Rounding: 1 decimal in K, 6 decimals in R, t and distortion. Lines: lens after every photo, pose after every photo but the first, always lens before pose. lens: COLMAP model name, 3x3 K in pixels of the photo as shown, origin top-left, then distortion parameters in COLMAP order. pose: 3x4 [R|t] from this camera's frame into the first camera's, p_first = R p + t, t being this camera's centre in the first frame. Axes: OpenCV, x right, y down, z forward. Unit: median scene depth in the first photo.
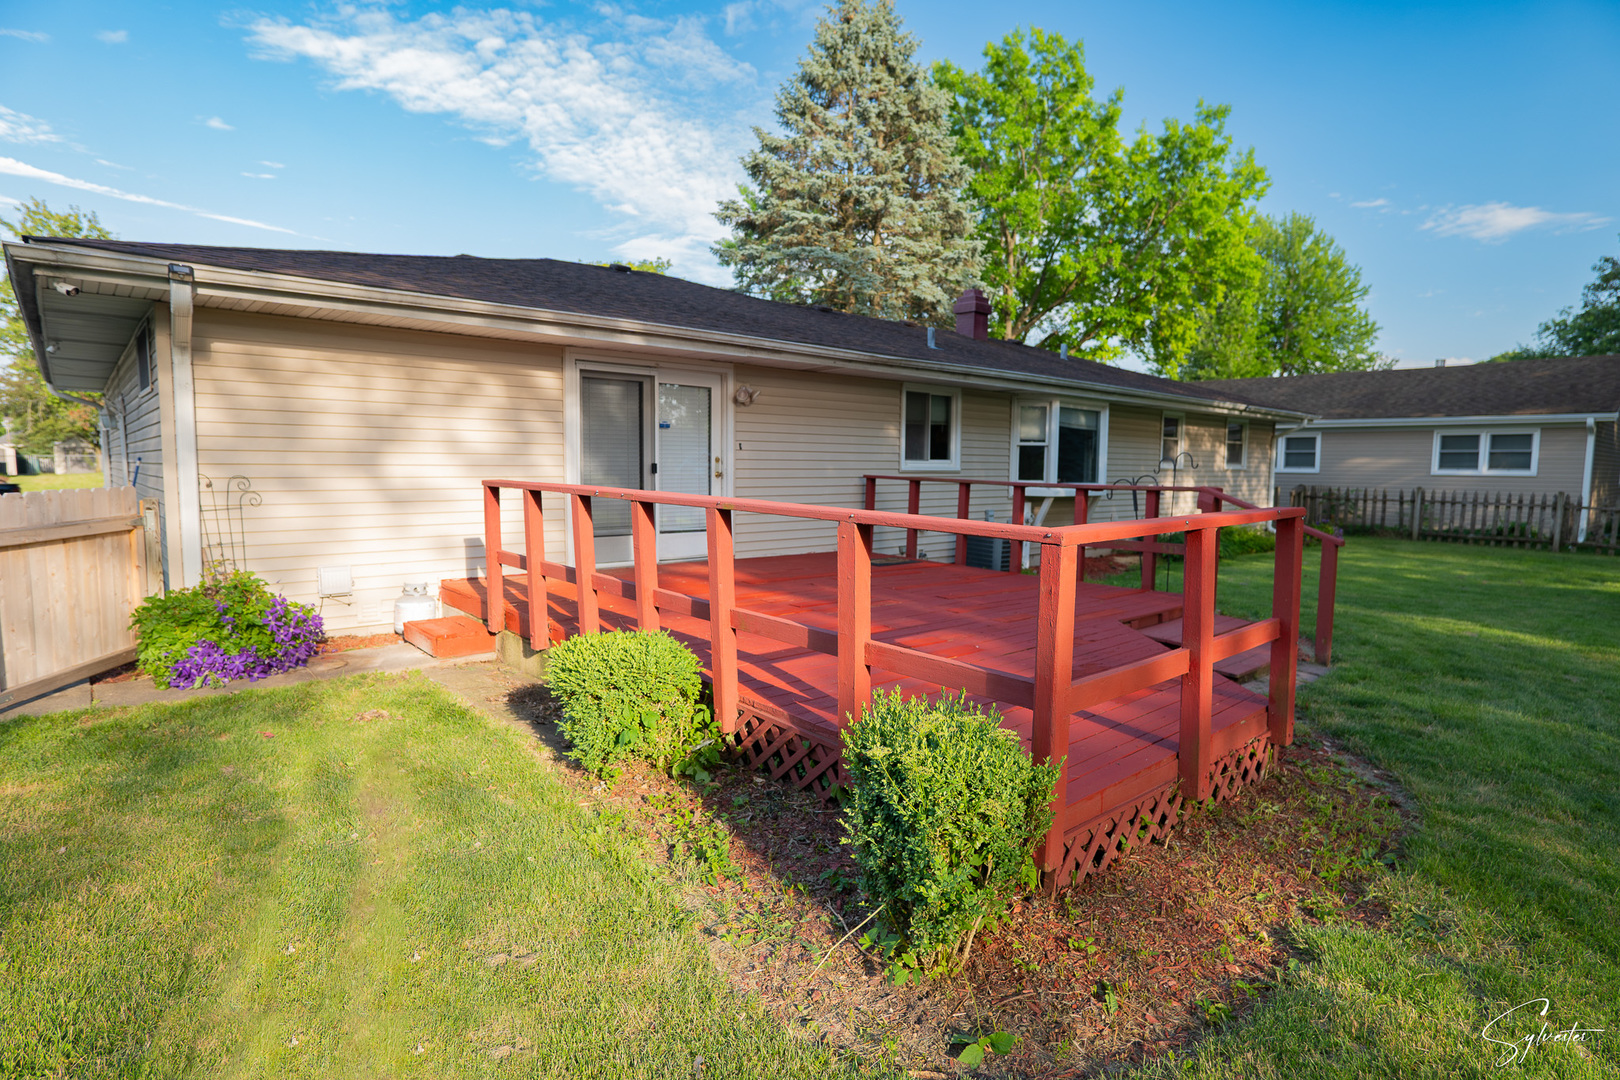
lens RADIAL K [[845.4, 0, 814.8], [0, 845.4, 542.7], [0, 0, 1]] dist [-0.024342, 0.021258]
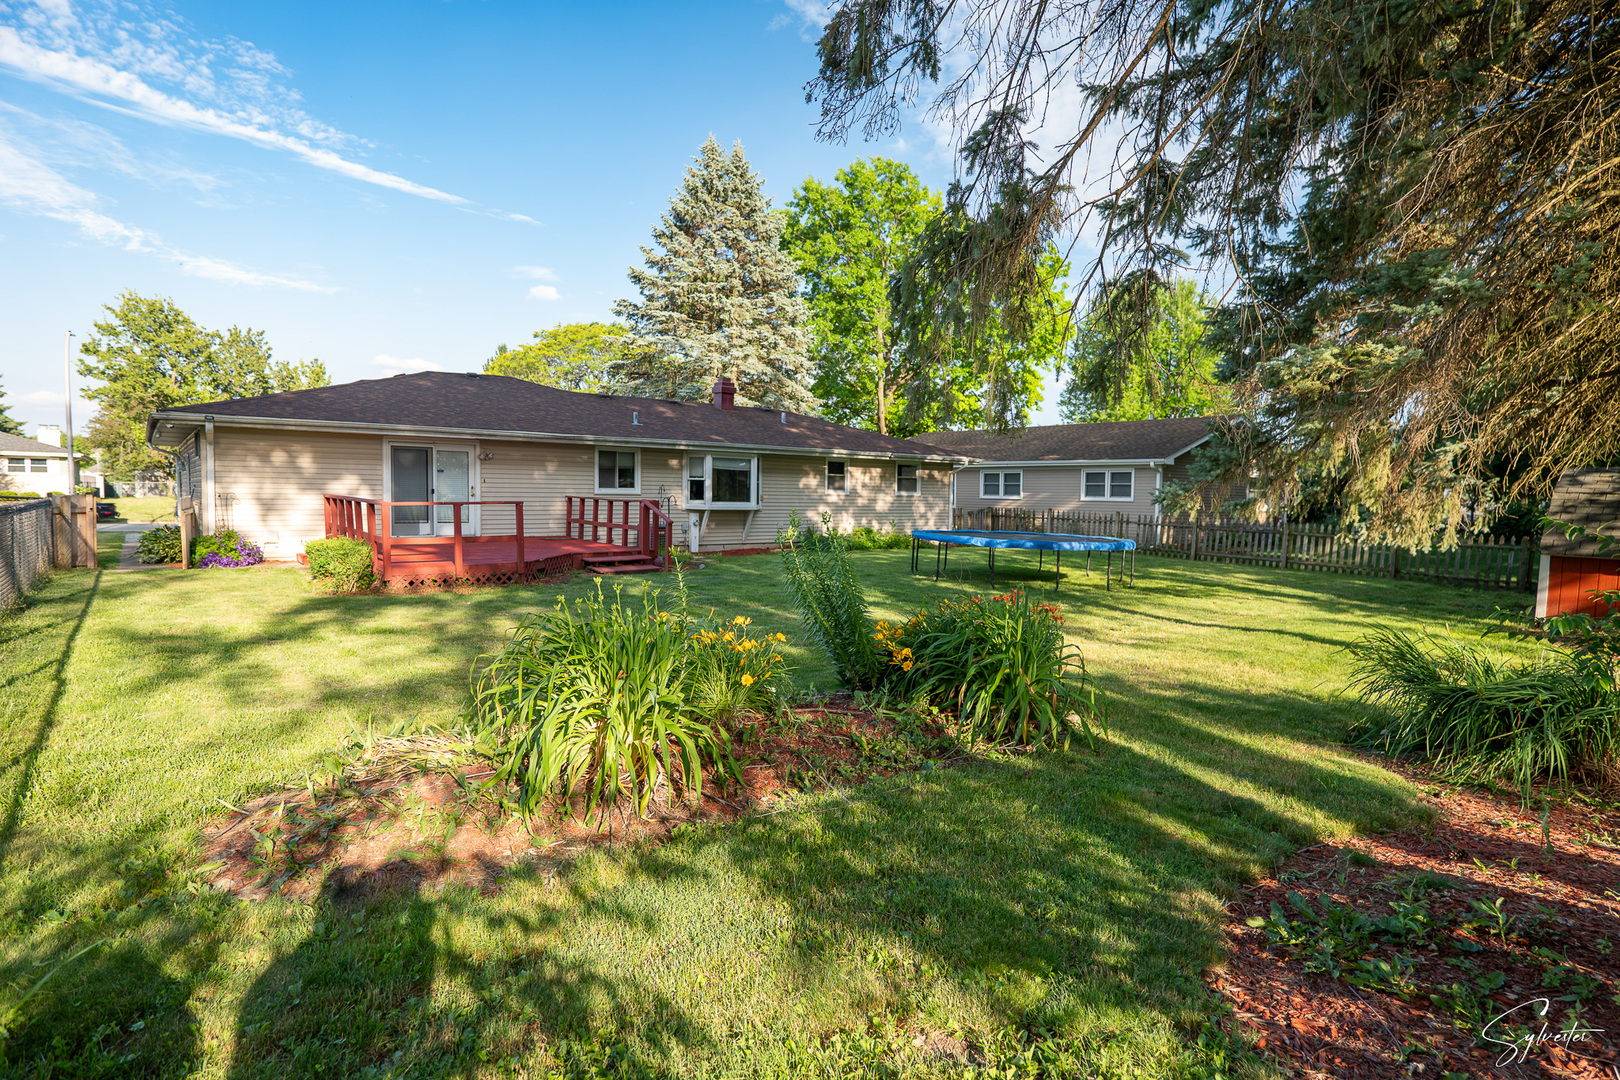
lens RADIAL K [[862.6, 0, 805.2], [0, 862.6, 532.6], [0, 0, 1]] dist [0.001051, 0.001205]
pose [[0.997645, 0.007745, -0.068157, 0.323383], [-0.011077, 0.998754, -0.048651, 0.039856], [0.067696, 0.049291, 0.996488, -0.389083]]
